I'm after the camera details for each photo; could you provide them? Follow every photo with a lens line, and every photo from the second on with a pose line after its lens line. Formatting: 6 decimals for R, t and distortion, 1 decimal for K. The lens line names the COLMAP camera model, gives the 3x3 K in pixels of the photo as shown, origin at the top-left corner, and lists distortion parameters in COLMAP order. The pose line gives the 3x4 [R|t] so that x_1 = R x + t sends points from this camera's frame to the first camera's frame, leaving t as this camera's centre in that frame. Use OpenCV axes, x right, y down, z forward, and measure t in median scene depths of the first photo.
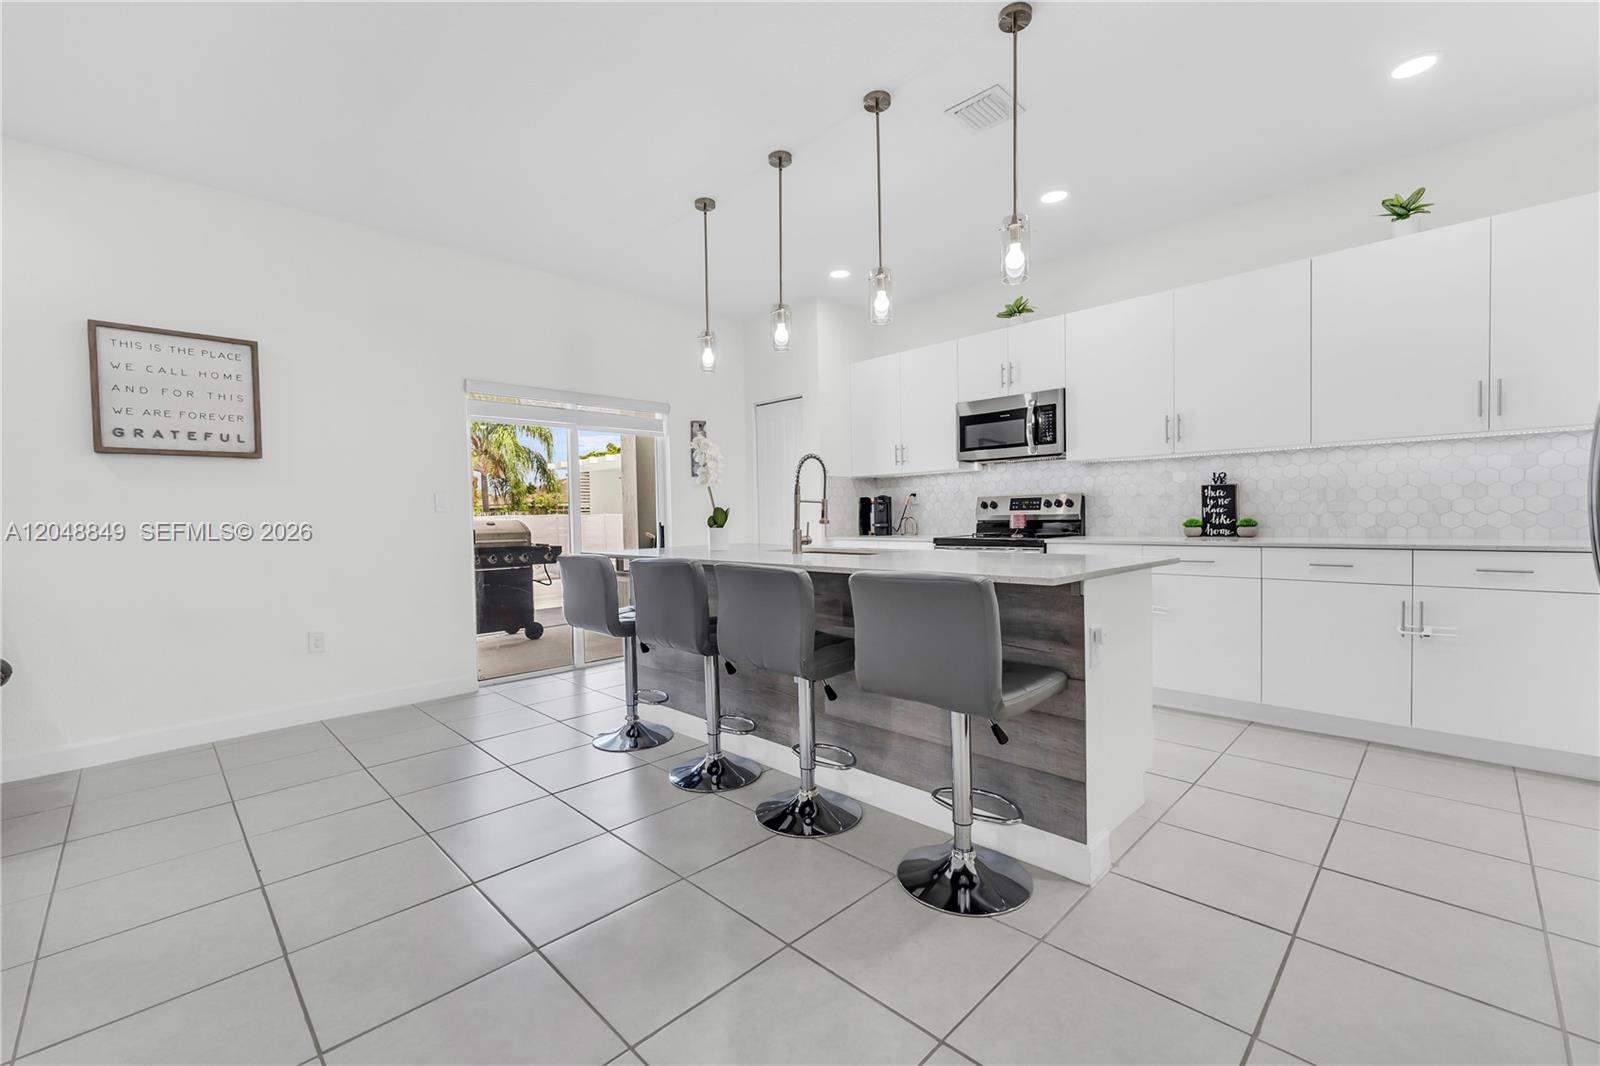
lens RADIAL K [[661.7, 0, 794.4], [0, 661.7, 535.0], [0, 0, 1]] dist [0.001410, -0.000116]
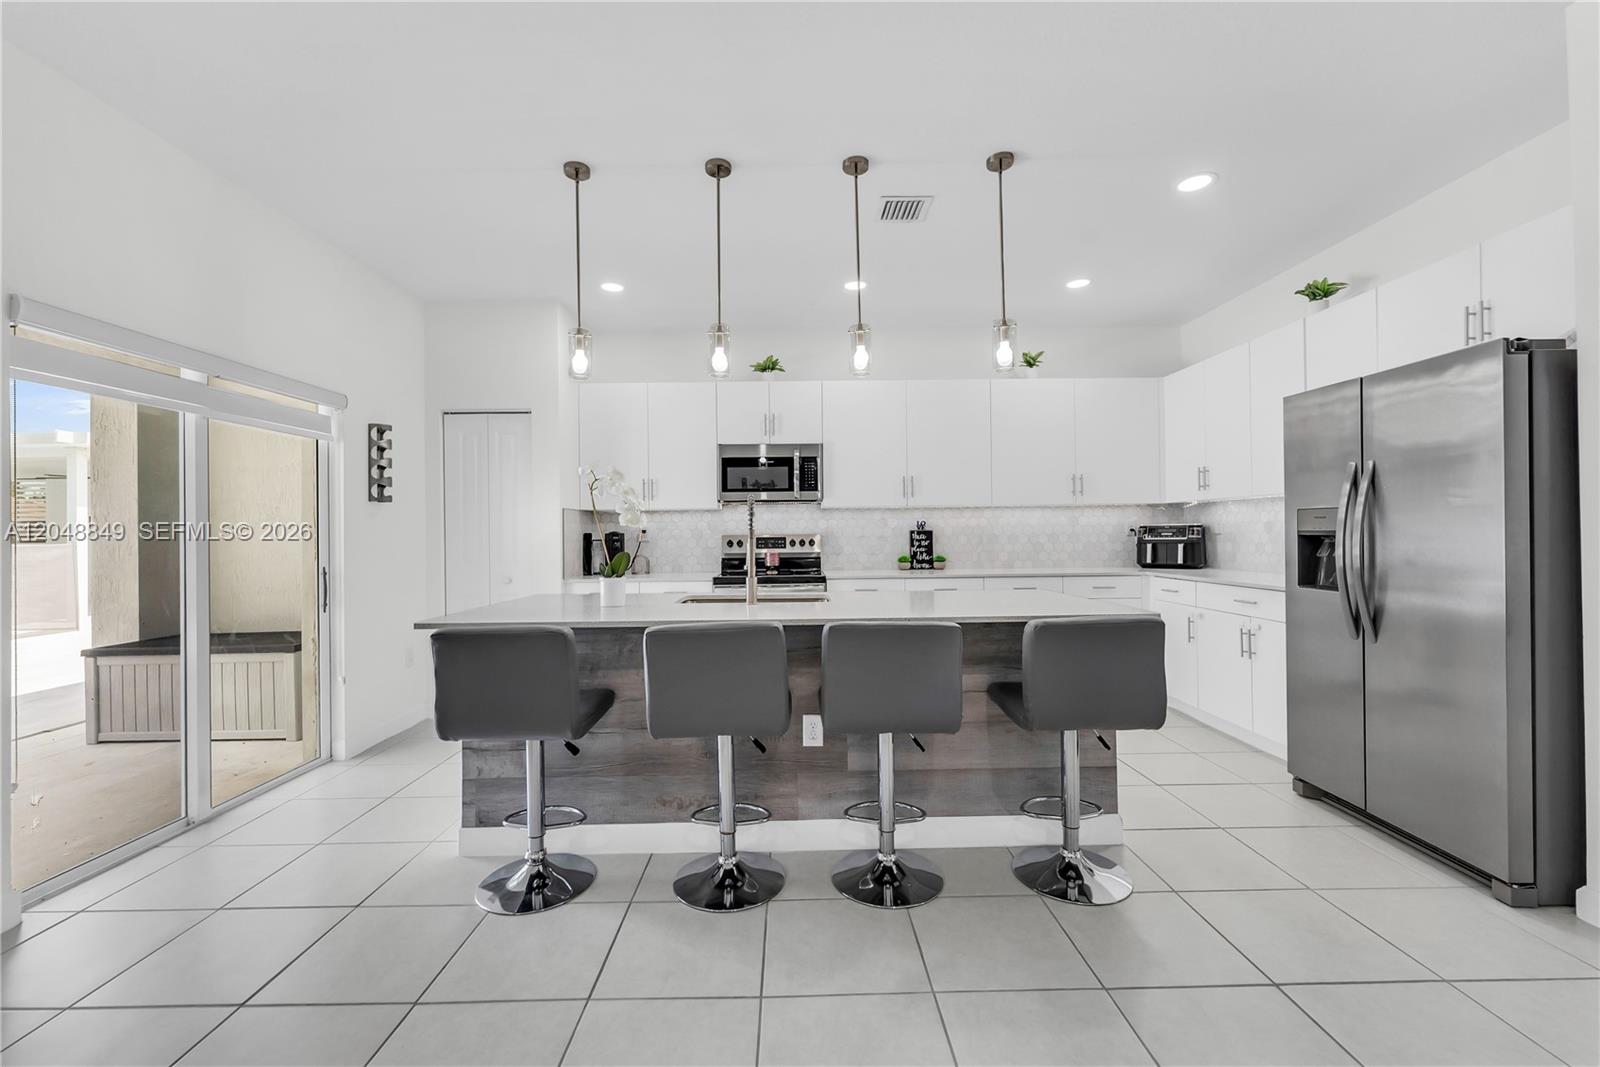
lens RADIAL K [[656.0, 0, 800.8], [0, 656.0, 528.2], [0, 0, 1]] dist [0.001008, 0.000035]
pose [[0.699883, 0.016758, 0.714061, -0.468988], [0.020070, 0.998869, -0.043113, -0.028350], [-0.713976, 0.044505, 0.698755, 0.254099]]
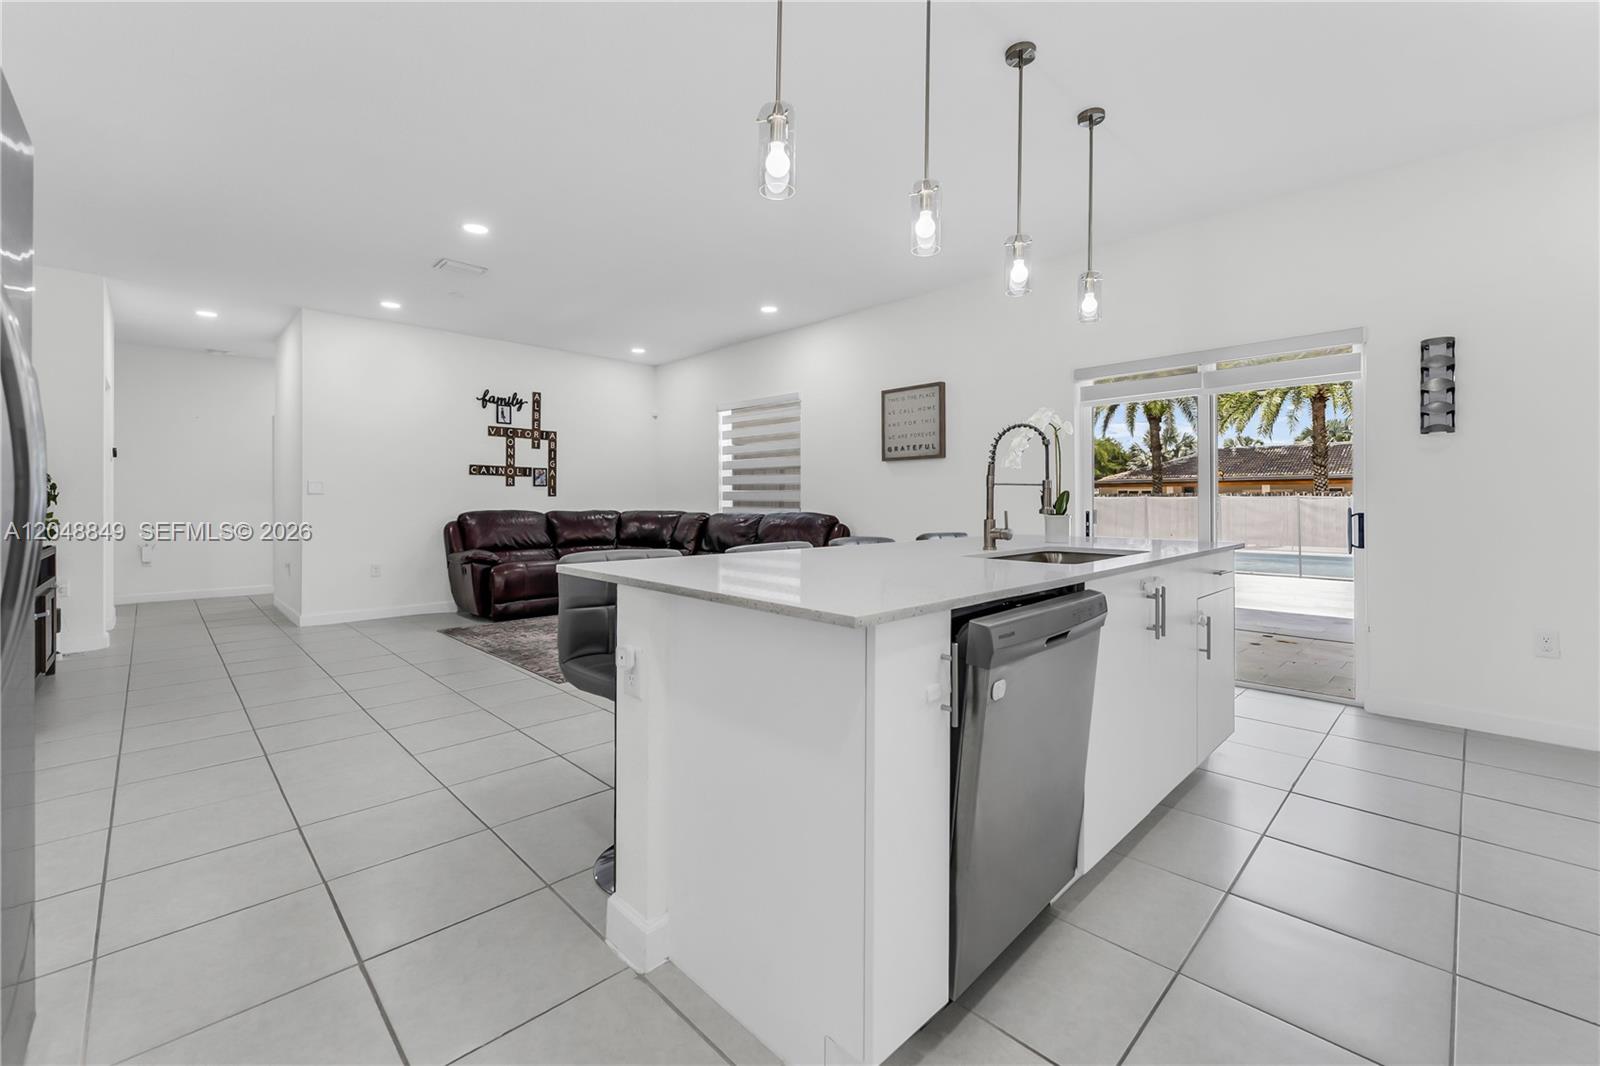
lens RADIAL K [[663.8, 0, 802.6], [0, 663.8, 504.2], [0, 0, 1]] dist [-0.004395, -0.000336]
pose [[-0.006491, 0.021054, -0.999757, 0.642739], [-0.030195, 0.999318, 0.021241, -0.029171], [0.999523, 0.030325, -0.005851, 0.618844]]
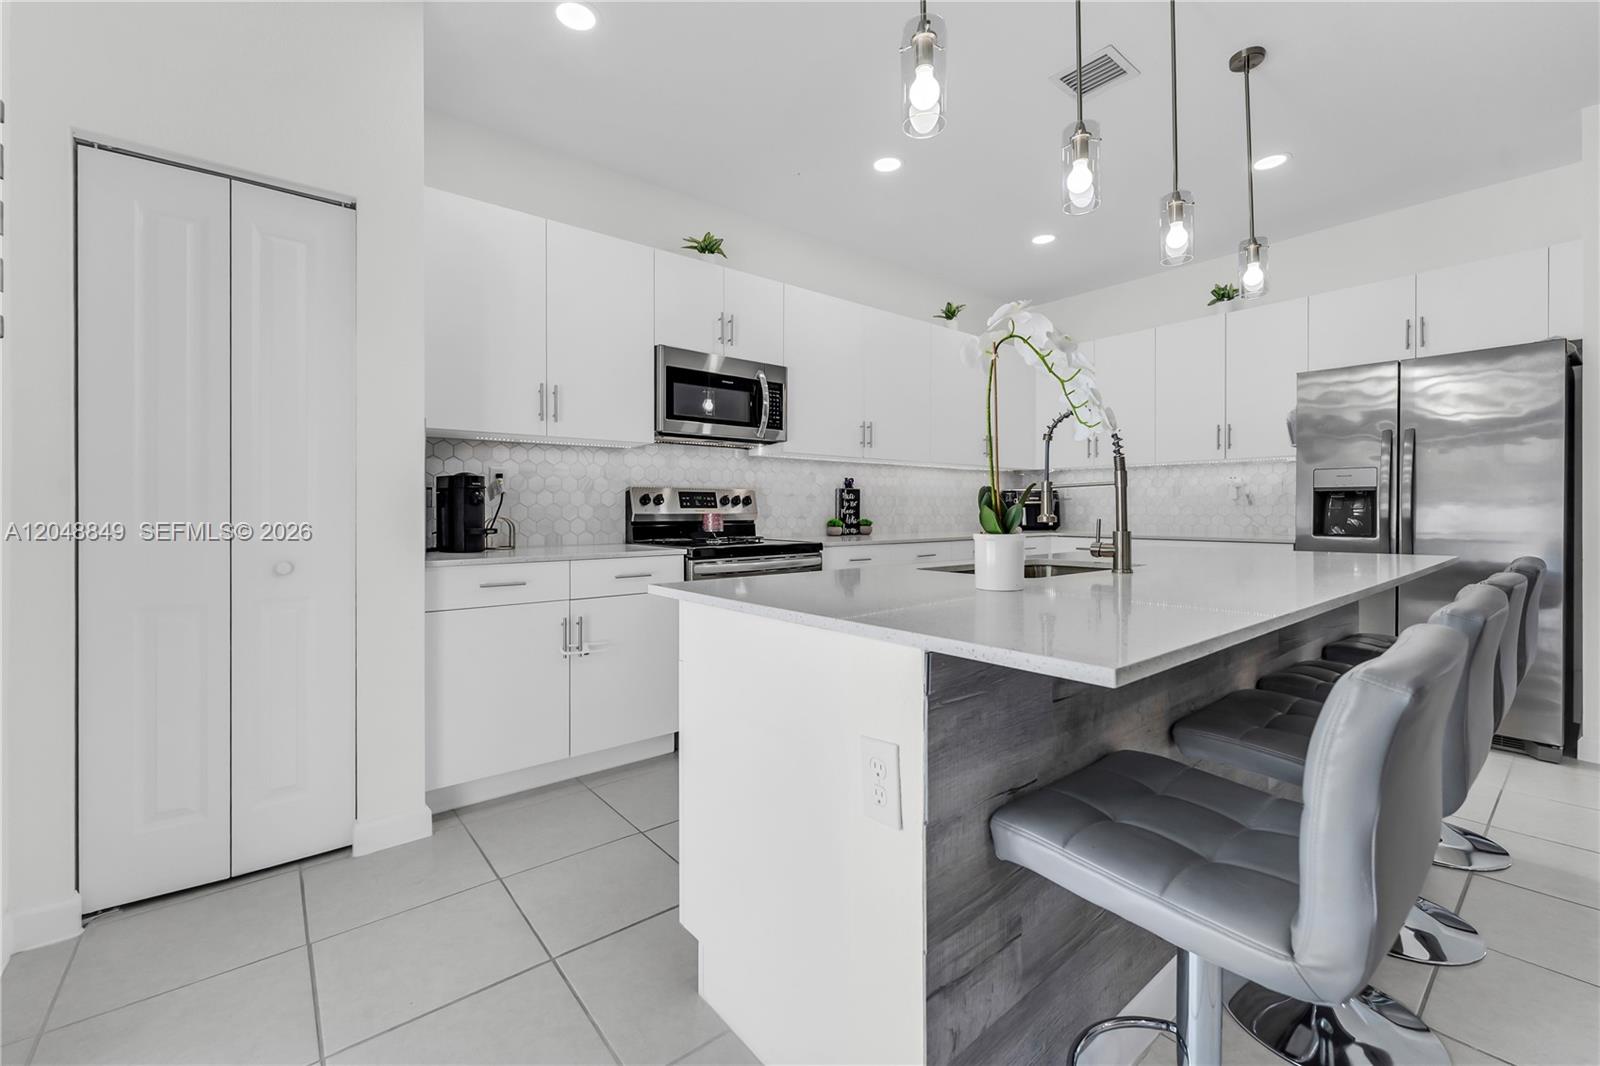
lens RADIAL K [[663.8, 0, 802.6], [0, 663.8, 504.2], [0, 0, 1]] dist [-0.004395, -0.000336]
pose [[0.094509, 0.025637, 0.995194, -0.481880], [0.029595, 0.999154, -0.028550, -0.020275], [-0.995084, 0.032150, 0.093670, 0.979223]]
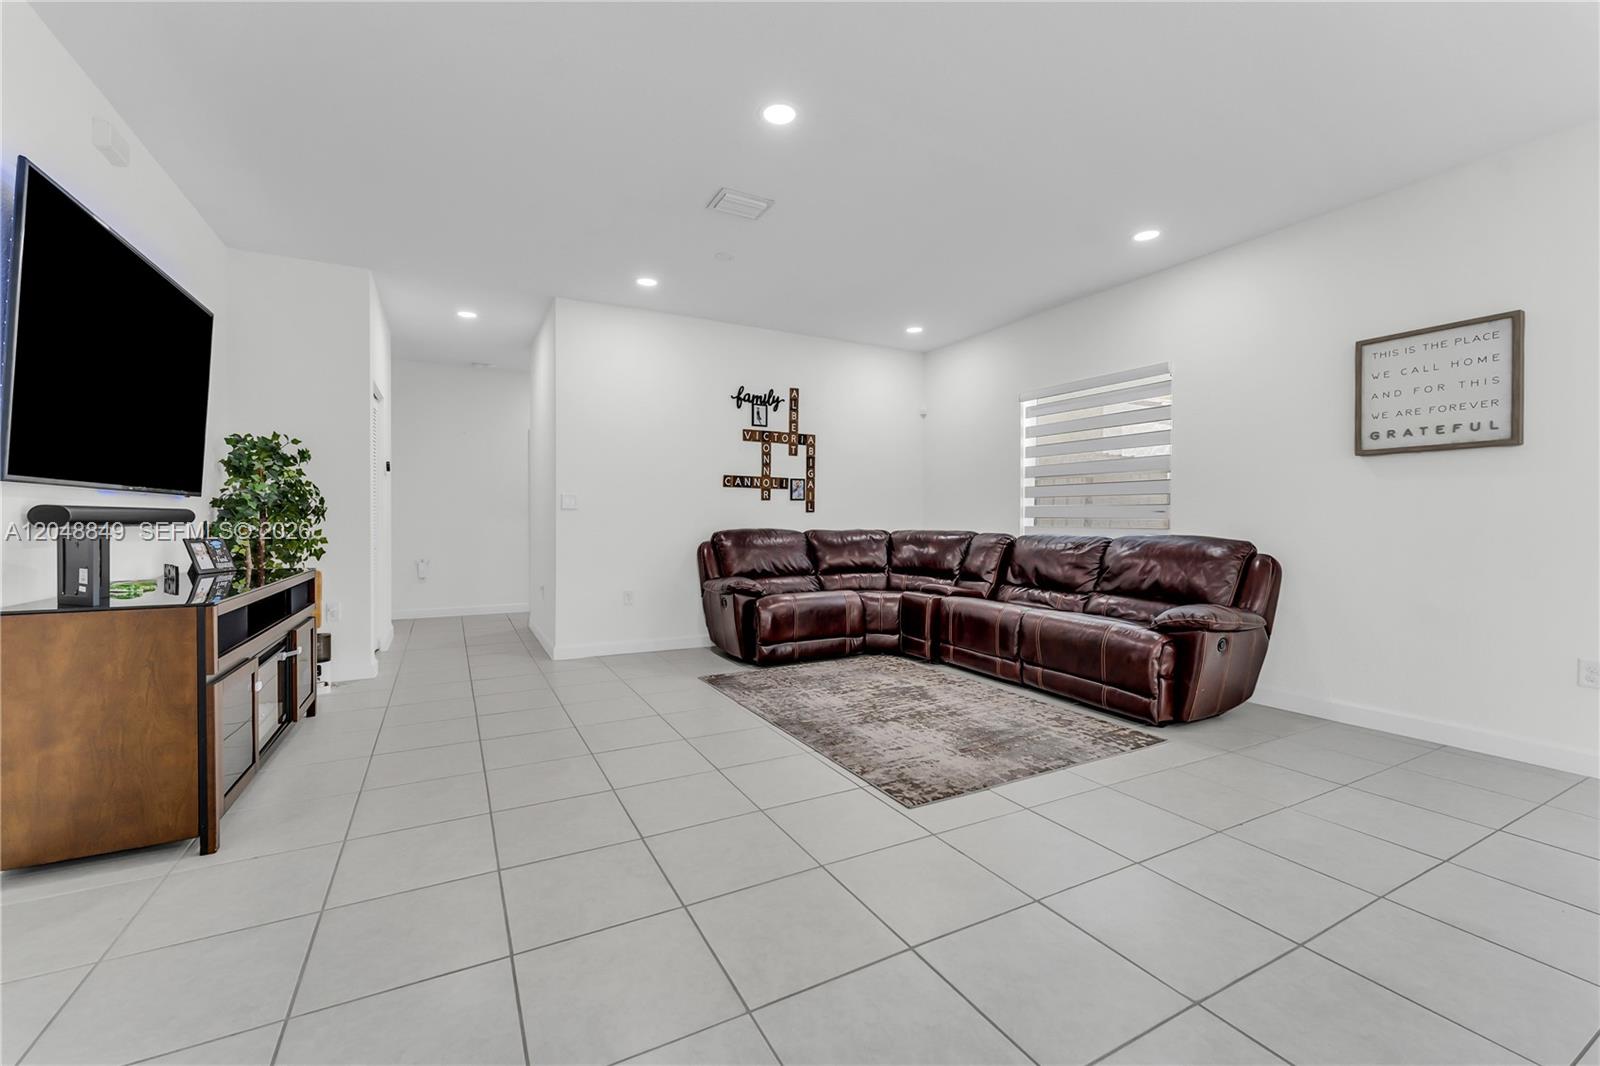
lens RADIAL K [[655.2, 0, 793.5], [0, 655.2, 527.4], [0, 0, 1]] dist [-0.001303, -0.000375]
pose [[-0.294188, 0.029844, -0.955281, 0.260059], [-0.026534, 0.998872, 0.039377, -0.014489], [0.955379, 0.036931, -0.293065, 0.313350]]
